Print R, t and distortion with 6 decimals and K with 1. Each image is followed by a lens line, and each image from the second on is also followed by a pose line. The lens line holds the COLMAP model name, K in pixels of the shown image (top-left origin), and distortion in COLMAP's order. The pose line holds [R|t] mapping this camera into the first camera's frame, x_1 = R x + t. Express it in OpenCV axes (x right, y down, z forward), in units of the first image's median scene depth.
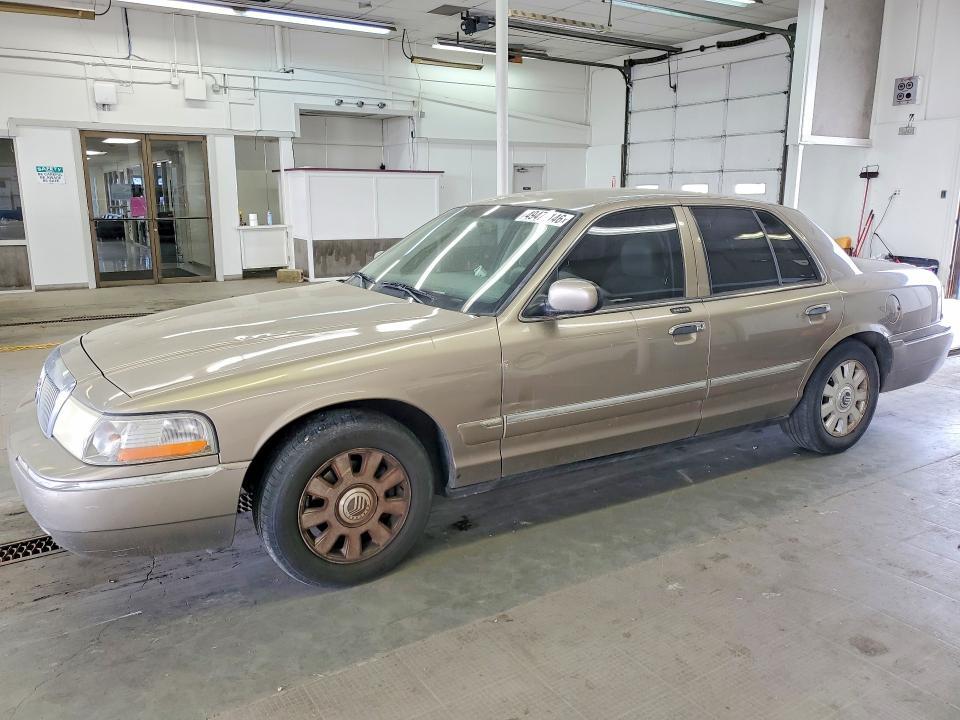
lens RADIAL K [[730.2, 0, 478.4], [0, 730.2, 360.5], [0, 0, 1]] dist [0.020310, -0.001309]
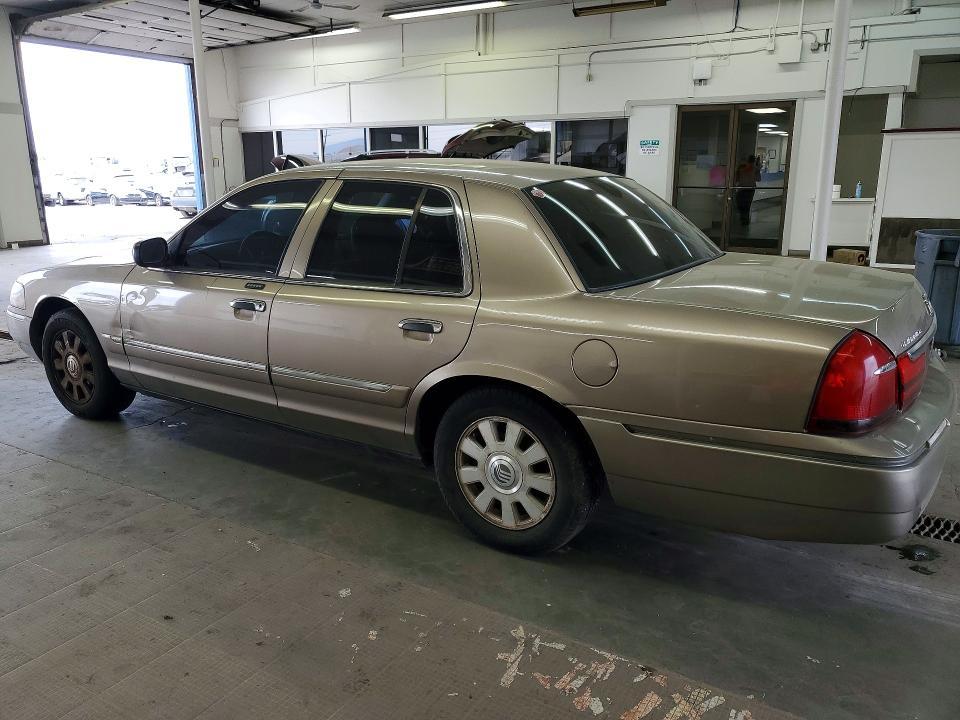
lens RADIAL K [[760.9, 0, 478.5], [0, 760.9, 350.8], [0, 0, 1]] dist [0.010260, 0.001924]
pose [[0.442865, 0.209443, -0.871782, 0.404439], [-0.191667, 0.971971, 0.136146, -0.055438], [0.875862, 0.106798, 0.470595, 0.243520]]
